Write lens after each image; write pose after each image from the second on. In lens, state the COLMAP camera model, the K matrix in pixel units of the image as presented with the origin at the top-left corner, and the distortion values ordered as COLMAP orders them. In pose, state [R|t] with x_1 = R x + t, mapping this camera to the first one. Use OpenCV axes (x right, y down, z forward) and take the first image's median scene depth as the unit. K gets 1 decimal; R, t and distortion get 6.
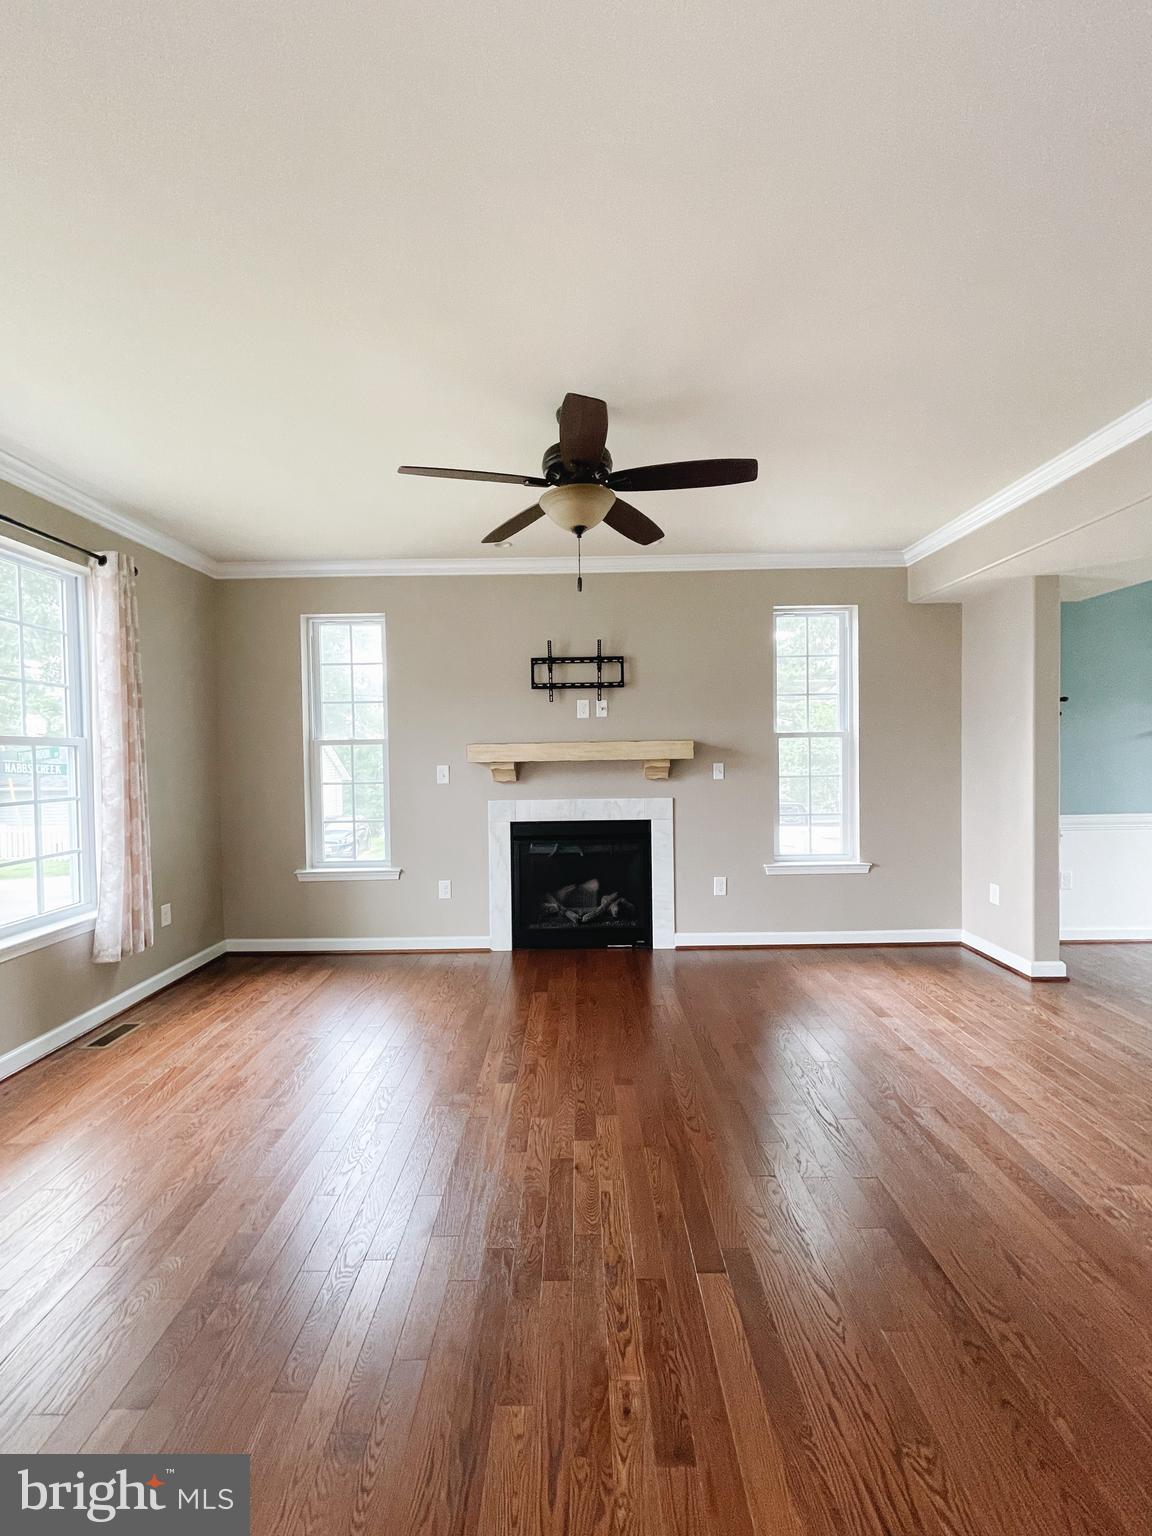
lens RADIAL K [[616.5, 0, 577.4], [0, 616.5, 771.5], [0, 0, 1]] dist [0.000239, 0.000067]
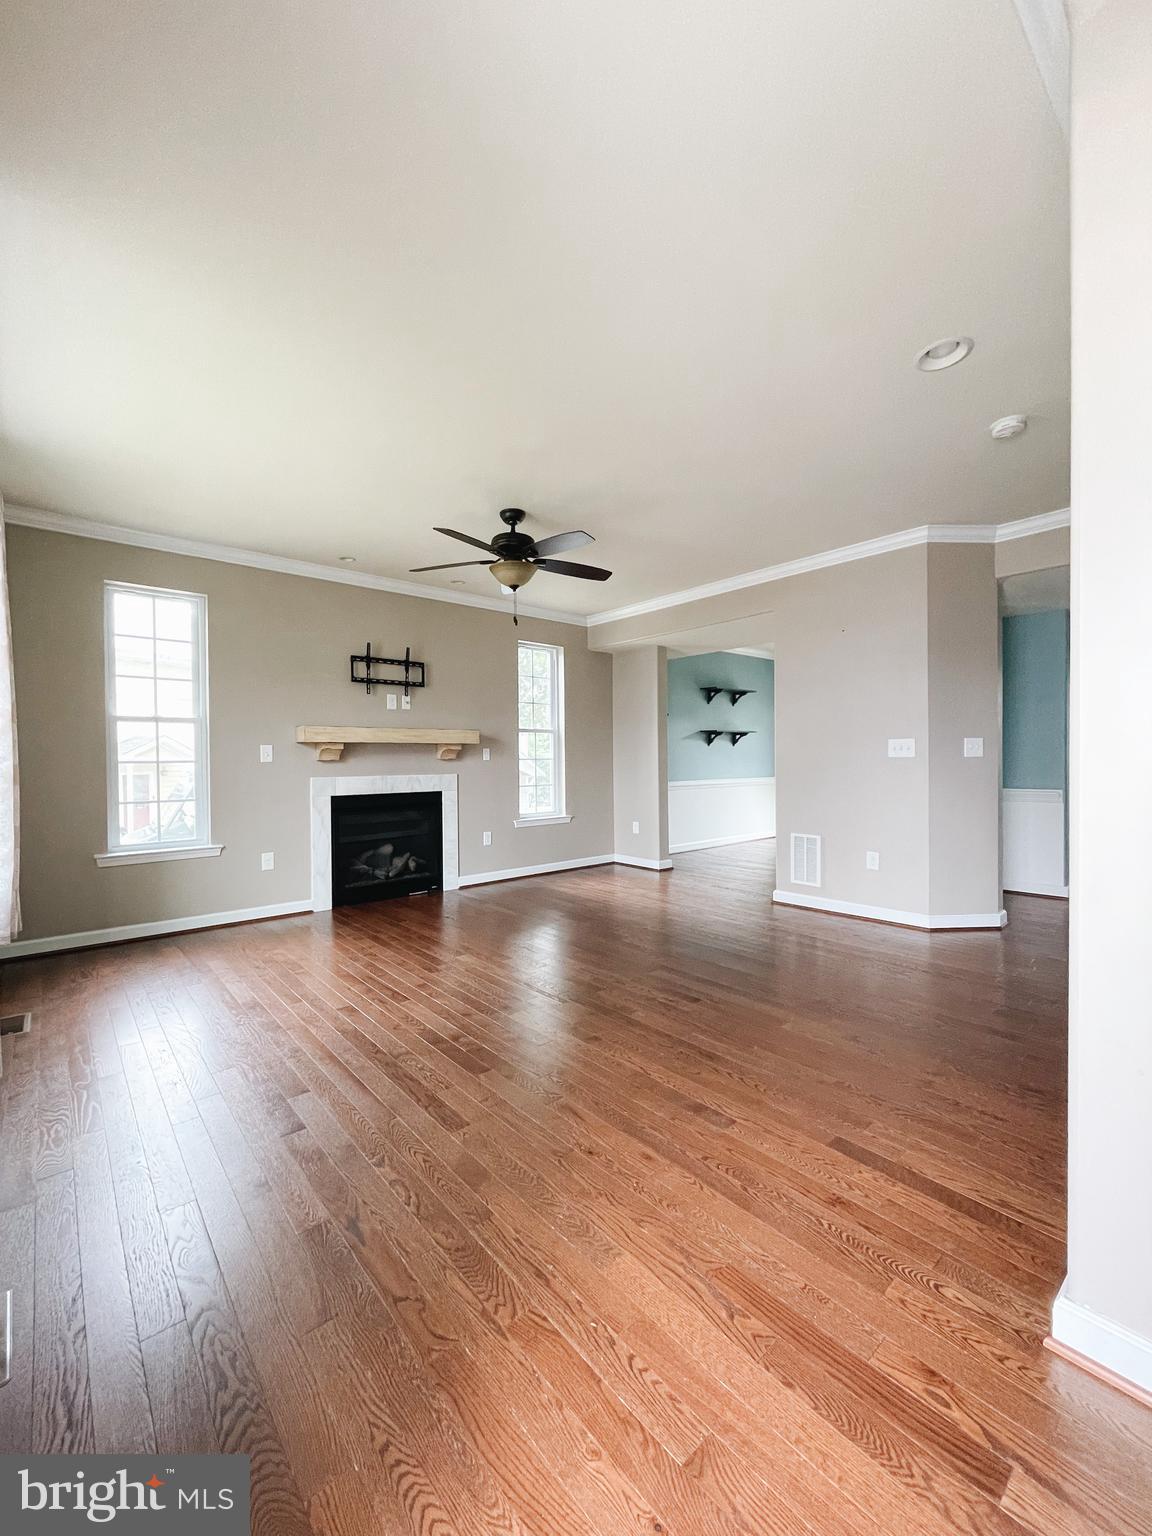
lens RADIAL K [[616.5, 0, 577.4], [0, 616.5, 771.5], [0, 0, 1]] dist [0.000239, 0.000067]
pose [[0.753584, -0.003605, 0.657341, -0.522203], [0.017614, 0.999737, -0.014710, 0.062153], [-0.657115, 0.022664, 0.753449, -0.164716]]
